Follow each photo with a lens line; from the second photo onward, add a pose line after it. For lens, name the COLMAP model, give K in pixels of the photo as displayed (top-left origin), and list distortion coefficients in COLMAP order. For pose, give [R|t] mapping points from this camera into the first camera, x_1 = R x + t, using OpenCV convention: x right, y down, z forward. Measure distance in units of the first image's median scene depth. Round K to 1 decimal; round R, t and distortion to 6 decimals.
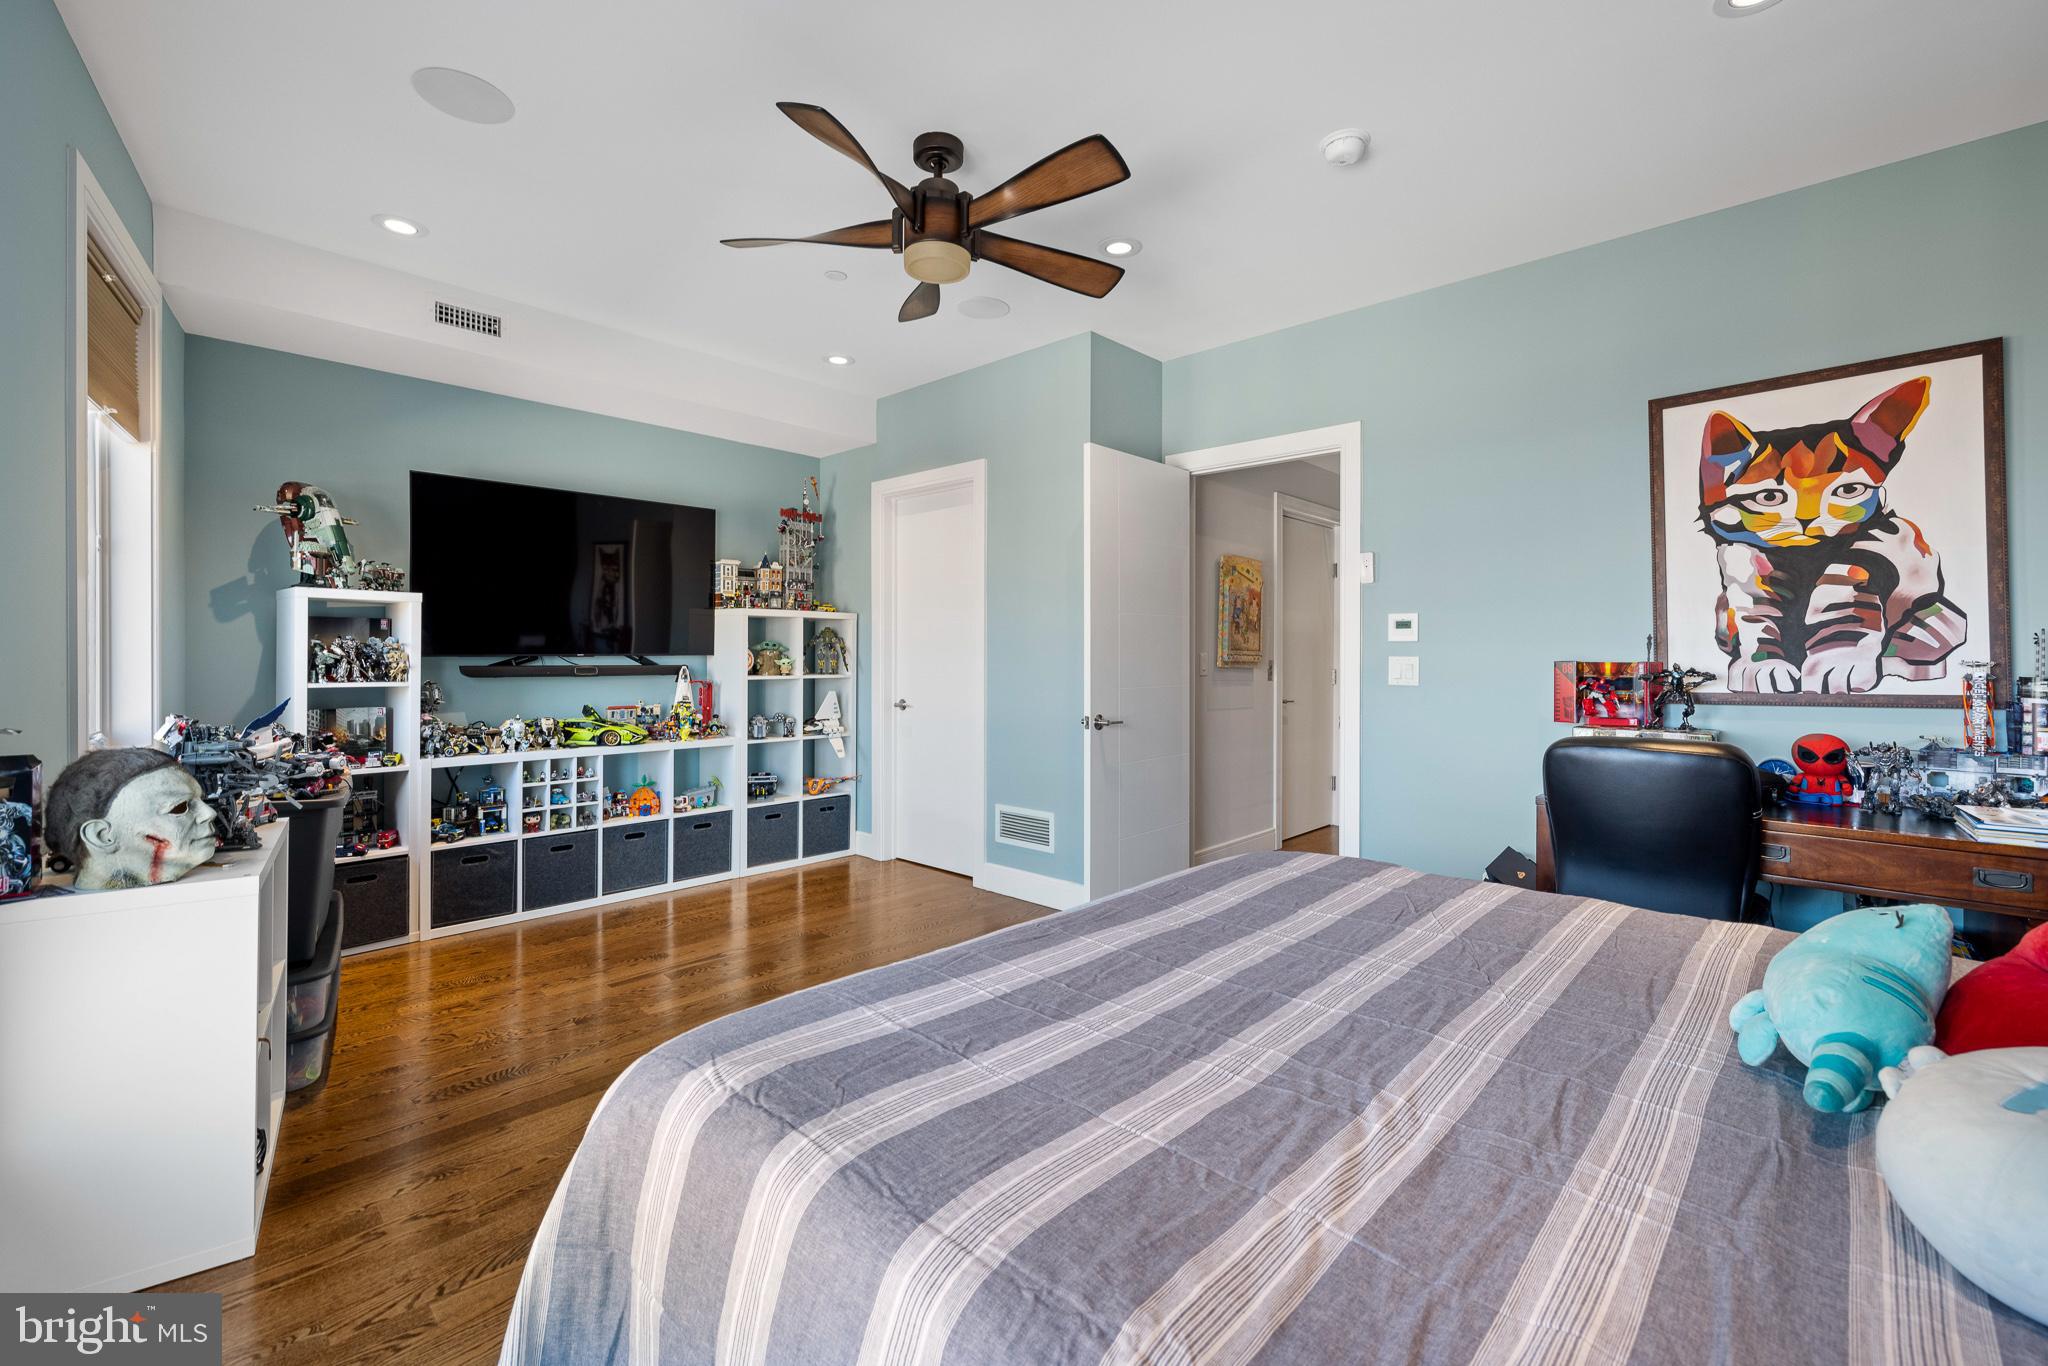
lens RADIAL K [[865.2, 0, 1005.9], [0, 865.2, 645.7], [0, 0, 1]] dist [0.000433, 0.000086]
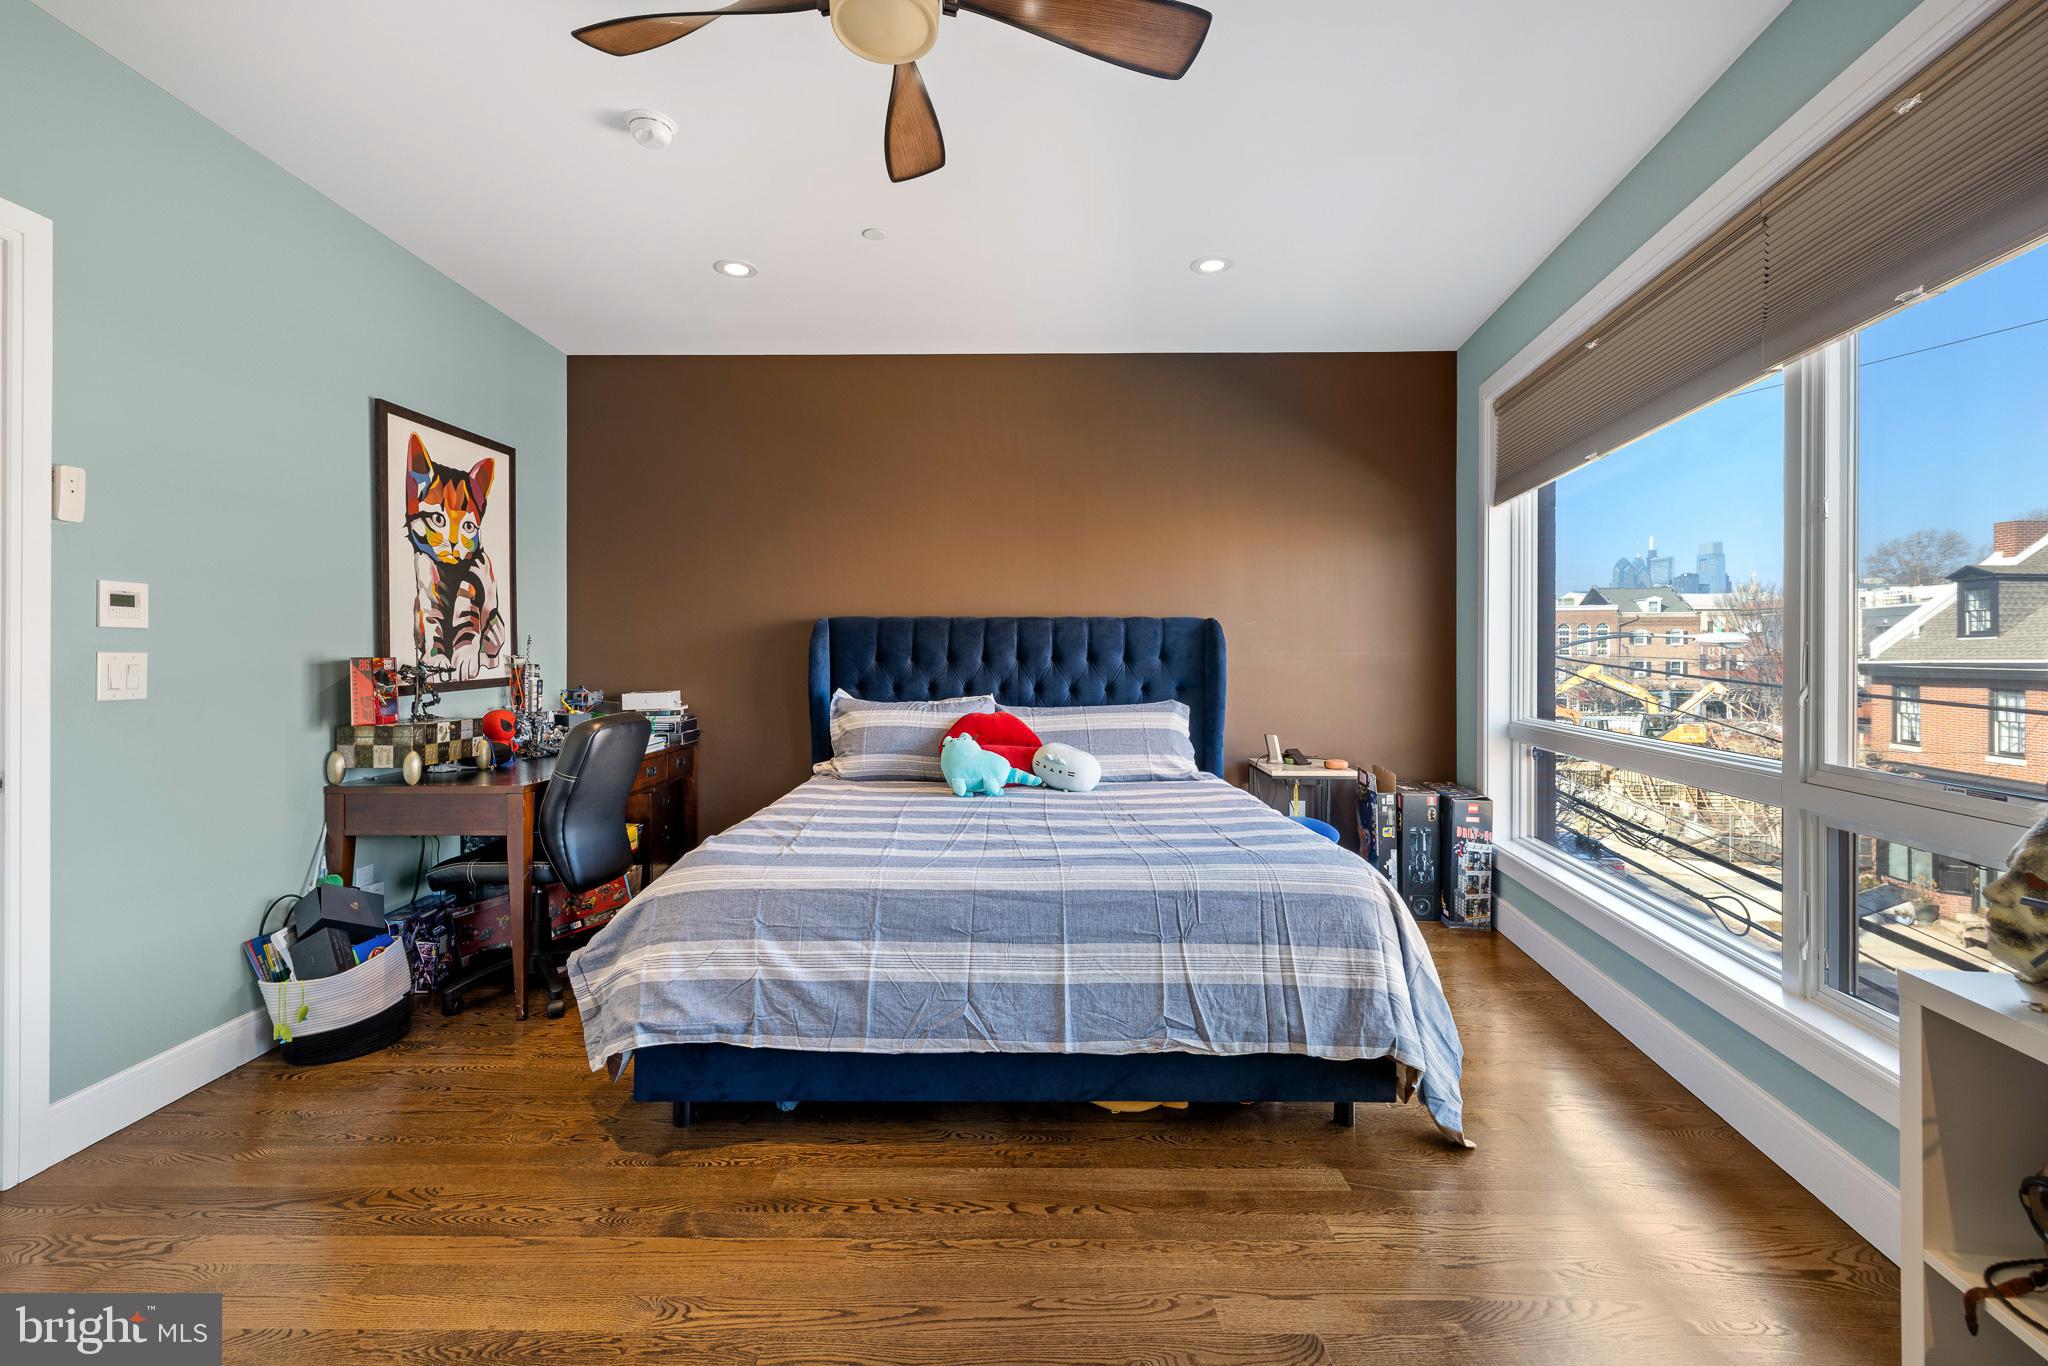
lens RADIAL K [[865.2, 0, 1029.2], [0, 865.2, 664.3], [0, 0, 1]] dist [0.000433, 0.000086]
pose [[-0.692158, -0.004716, 0.721730, -0.556427], [0.000068, 0.999978, 0.006598, 0.021735], [-0.721746, 0.004616, -0.692143, 1.251091]]
